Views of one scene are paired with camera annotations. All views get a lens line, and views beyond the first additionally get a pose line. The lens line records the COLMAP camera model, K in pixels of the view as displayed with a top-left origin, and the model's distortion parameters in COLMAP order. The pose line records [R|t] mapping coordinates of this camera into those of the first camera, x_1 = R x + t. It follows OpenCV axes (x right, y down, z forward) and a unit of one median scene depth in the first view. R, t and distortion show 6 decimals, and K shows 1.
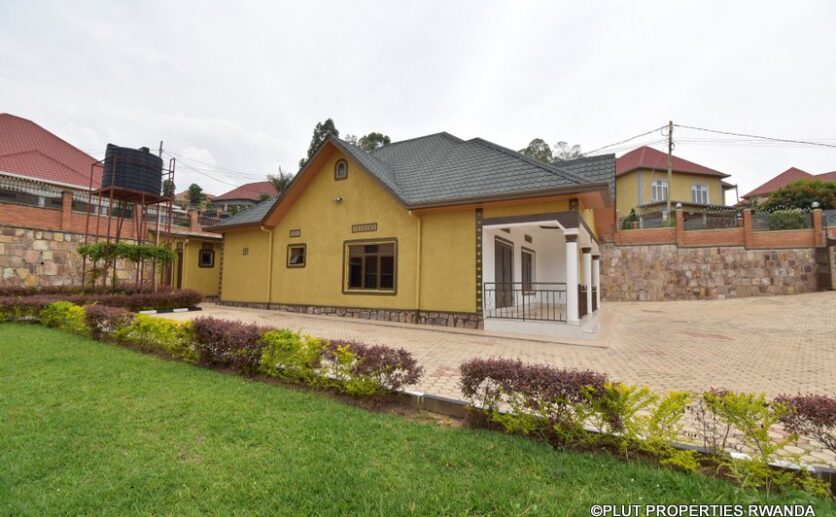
lens RADIAL K [[370.2, 0, 418.0], [0, 370.2, 258.5], [0, 0, 1]] dist [-0.000276, -0.015573]
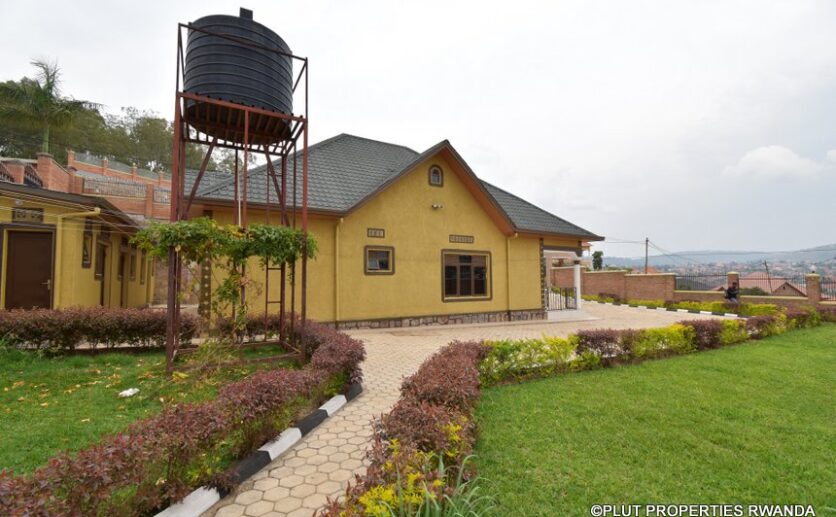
lens RADIAL K [[370.2, 0, 418.0], [0, 370.2, 258.5], [0, 0, 1]] dist [-0.000276, -0.015573]
pose [[0.497760, 0.037551, 0.866501, -0.982036], [-0.053333, 0.998497, -0.012635, -0.005405], [-0.865673, -0.039924, 0.499015, 0.495635]]
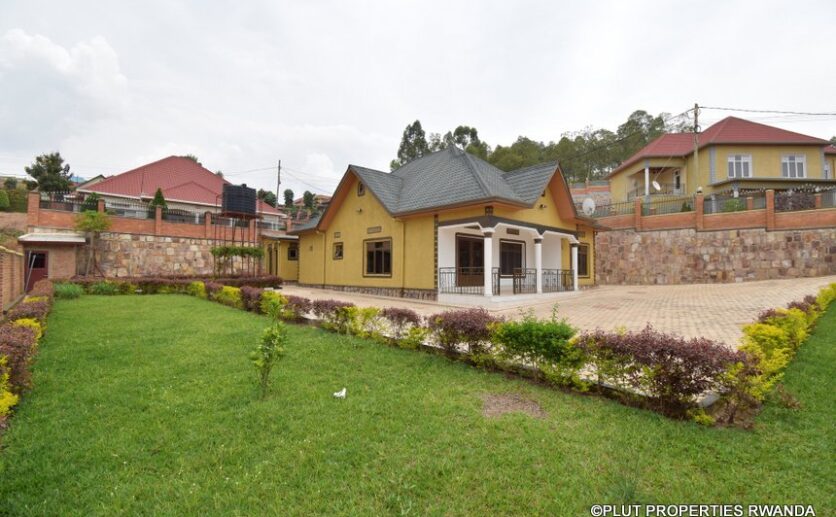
lens RADIAL K [[370.2, 0, 418.0], [0, 370.2, 258.5], [0, 0, 1]] dist [-0.000276, -0.015573]
pose [[0.956926, -0.020271, -0.289624, 0.361050], [0.029182, 0.999223, 0.026480, -0.006723], [0.288862, -0.033791, 0.956774, -0.256488]]
